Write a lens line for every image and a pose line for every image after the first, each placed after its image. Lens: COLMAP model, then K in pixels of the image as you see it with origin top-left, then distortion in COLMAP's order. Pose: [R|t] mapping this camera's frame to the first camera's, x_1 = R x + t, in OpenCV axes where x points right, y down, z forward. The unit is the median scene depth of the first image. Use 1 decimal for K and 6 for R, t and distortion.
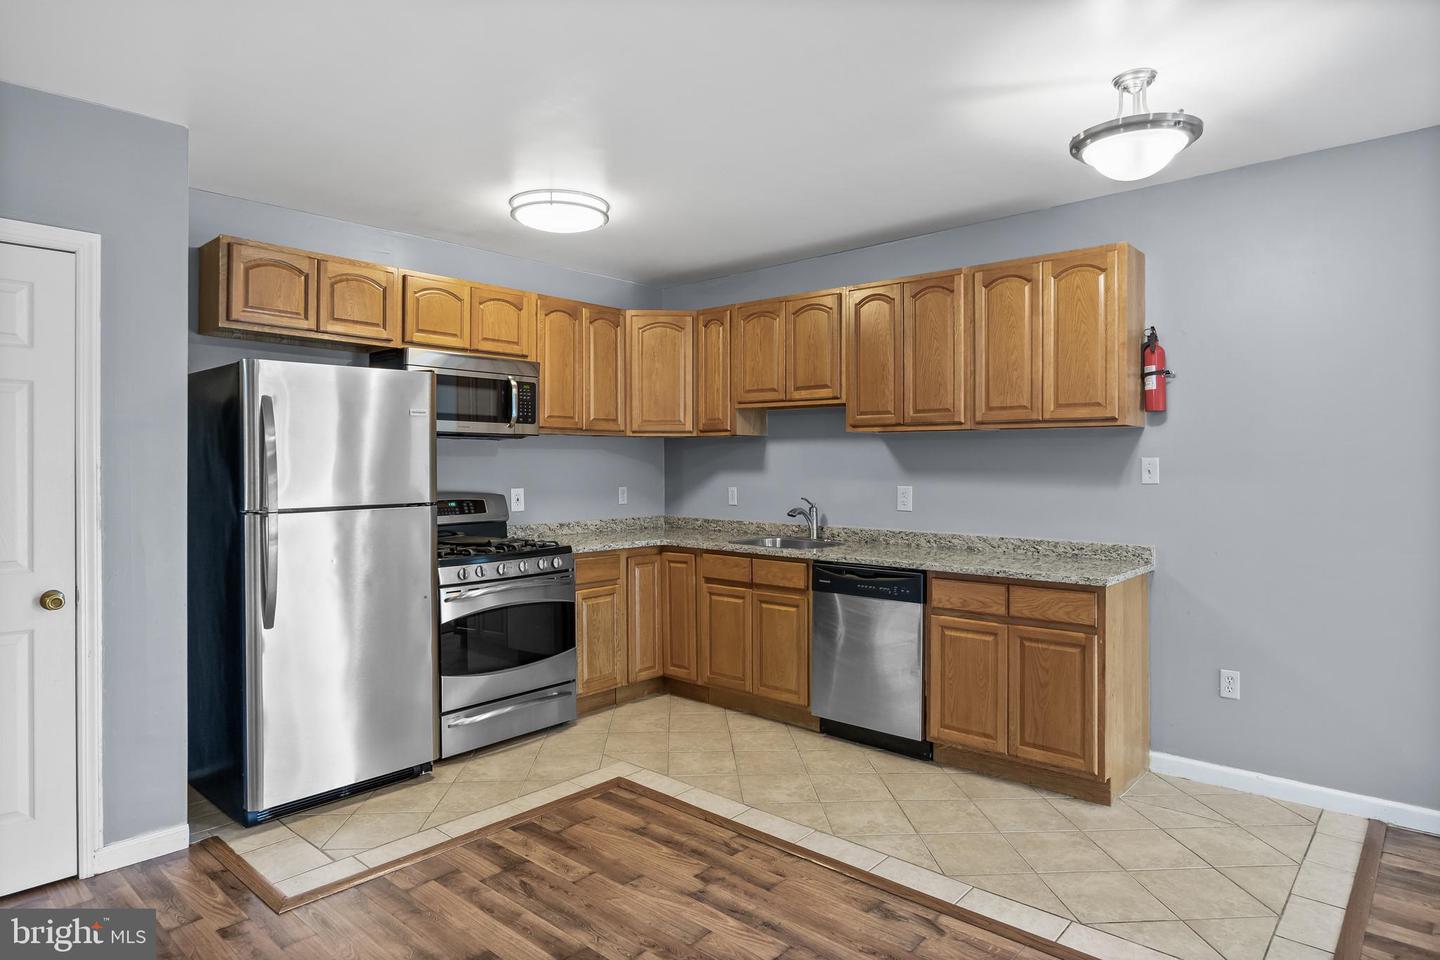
lens RADIAL K [[835.9, 0, 717.4], [0, 835.9, 464.5], [0, 0, 1]] dist [-0.007957, -0.002432]
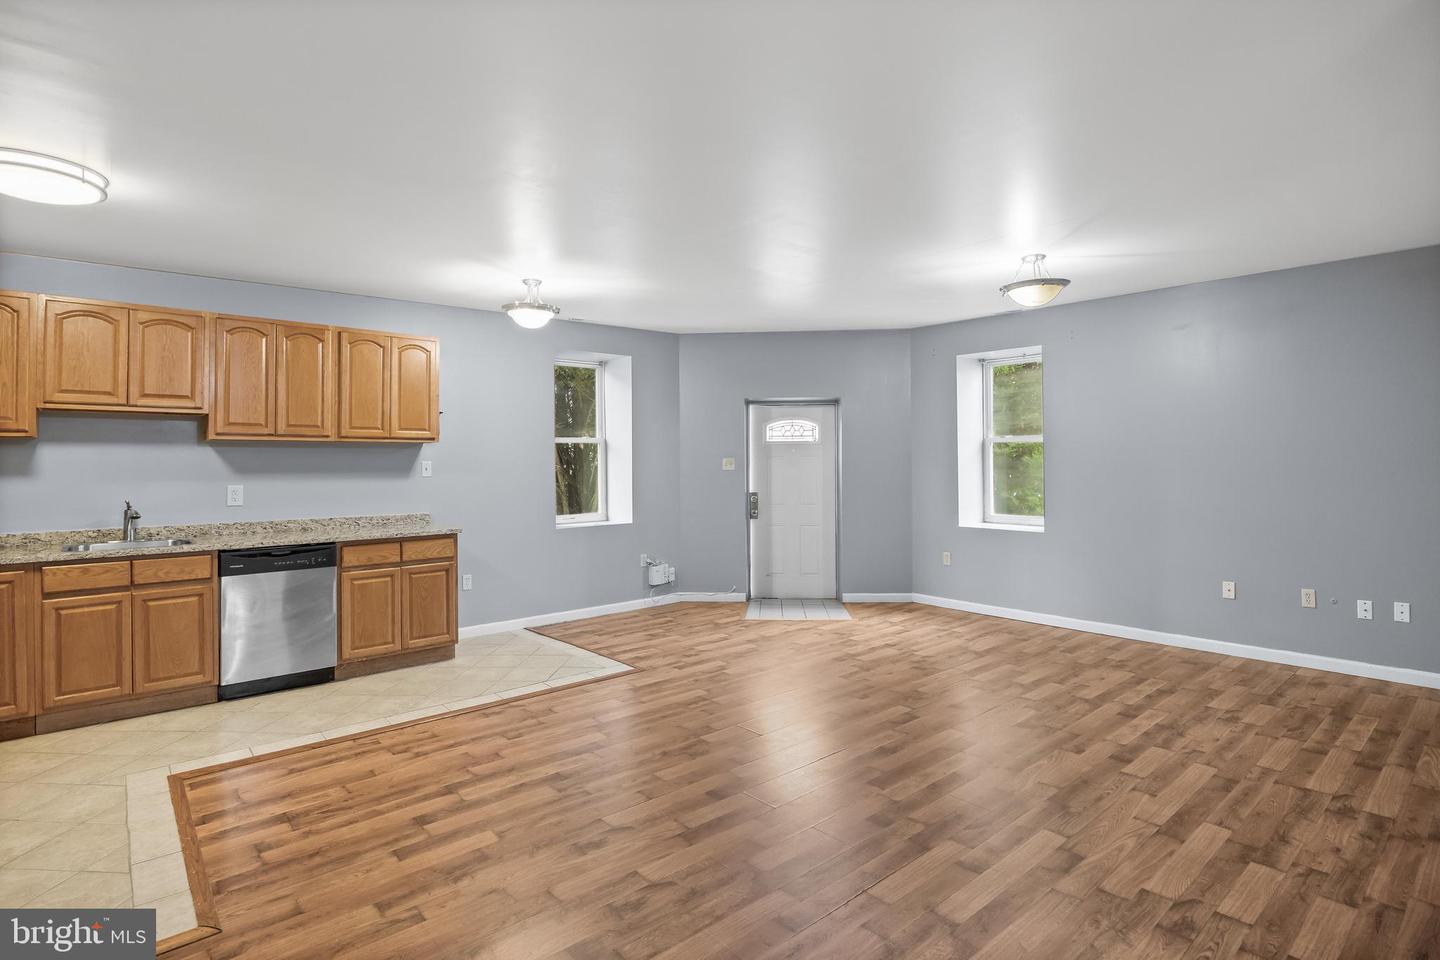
lens RADIAL K [[721.3, 0, 727.8], [0, 721.3, 454.8], [0, 0, 1]] dist [-0.000220, -0.000380]
pose [[0.116415, 0.010134, 0.993149, -0.860157], [0.009583, 0.999890, -0.011326, 0.000848], [-0.993154, 0.010836, 0.116305, 0.206715]]
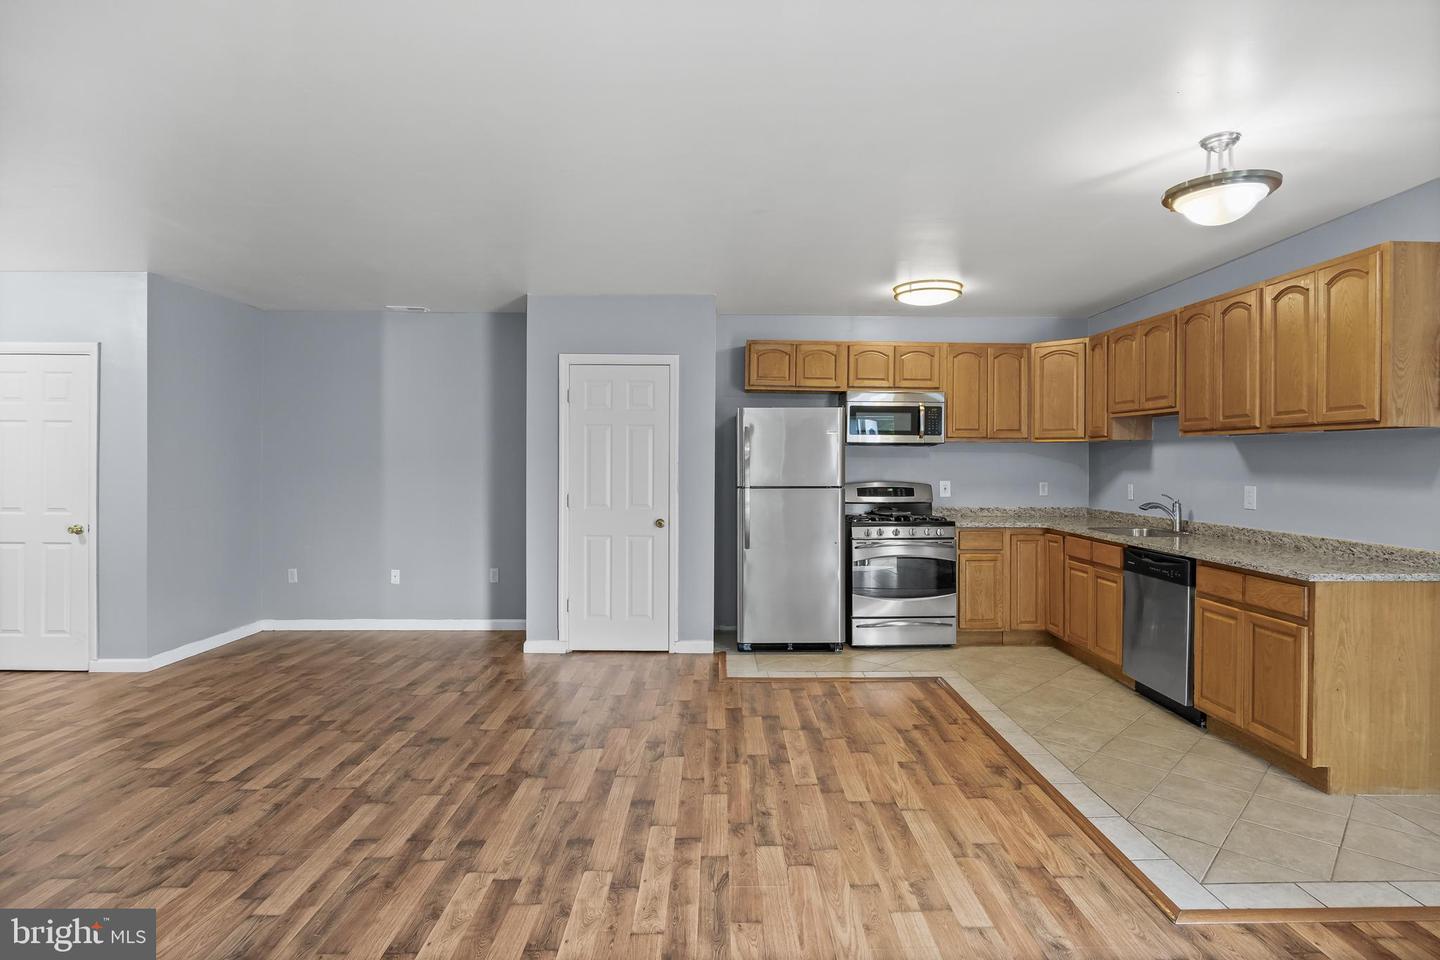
lens RADIAL K [[750.2, 0, 731.2], [0, 750.2, 462.2], [0, 0, 1]] dist [-0.003300, -0.000902]
pose [[0.680780, 0.003971, -0.732478, 0.560766], [-0.005568, 0.999984, 0.000246, -0.001097], [0.732467, 0.003911, 0.680791, -0.158798]]
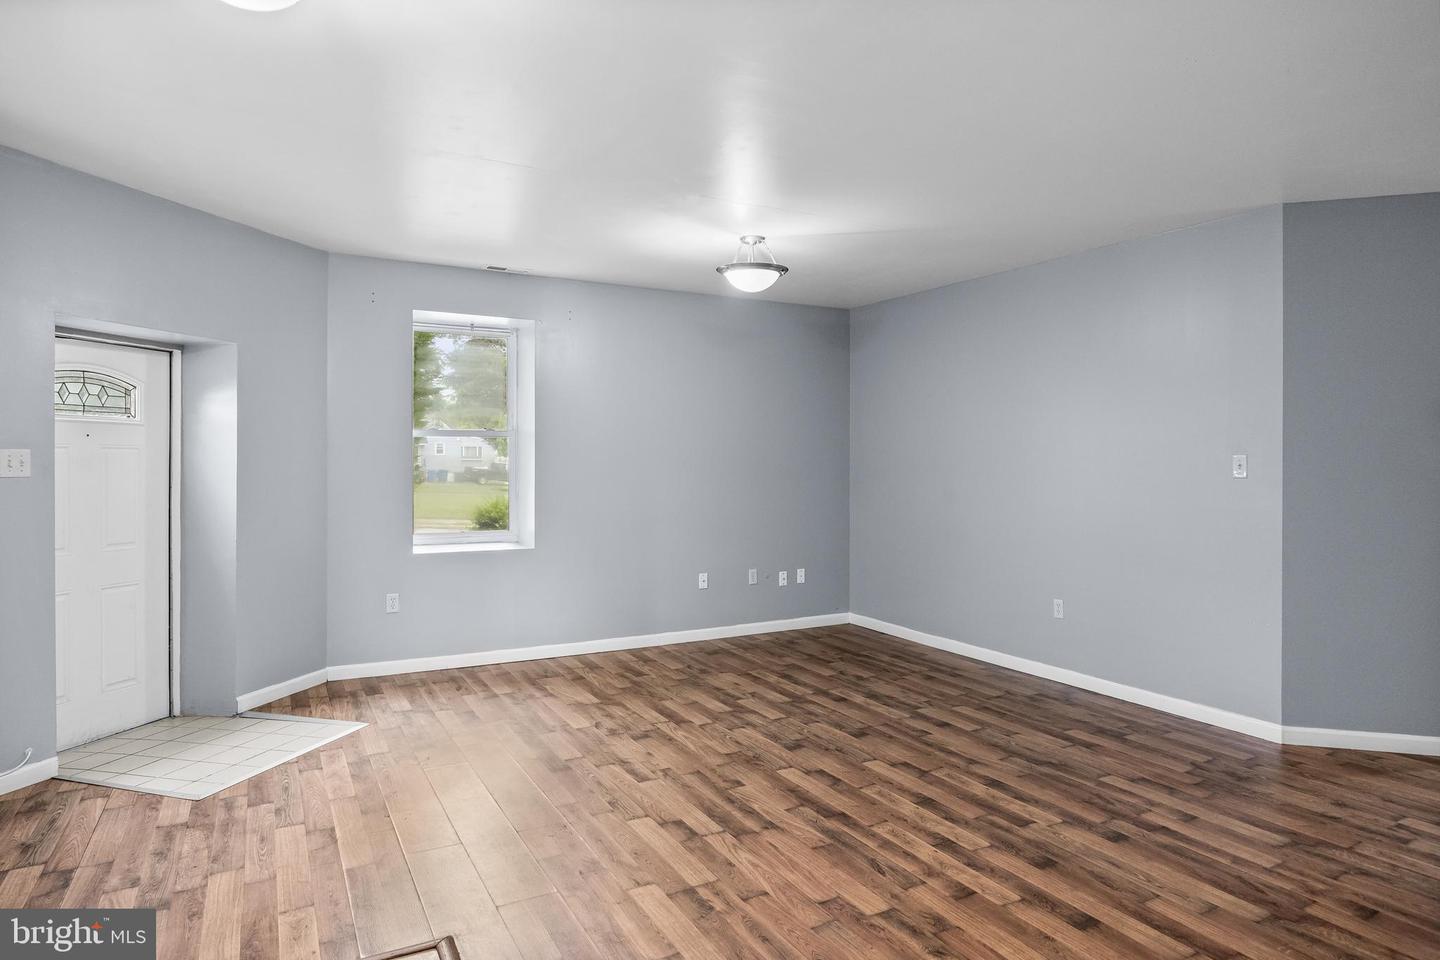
lens RADIAL K [[835.9, 0, 717.4], [0, 835.9, 464.5], [0, 0, 1]] dist [-0.007957, -0.002432]
pose [[-0.941545, 0.000701, 0.336887, -0.031385], [0.002843, 0.999979, 0.005866, -0.001074], [-0.336876, 0.006480, -0.941527, 1.017482]]
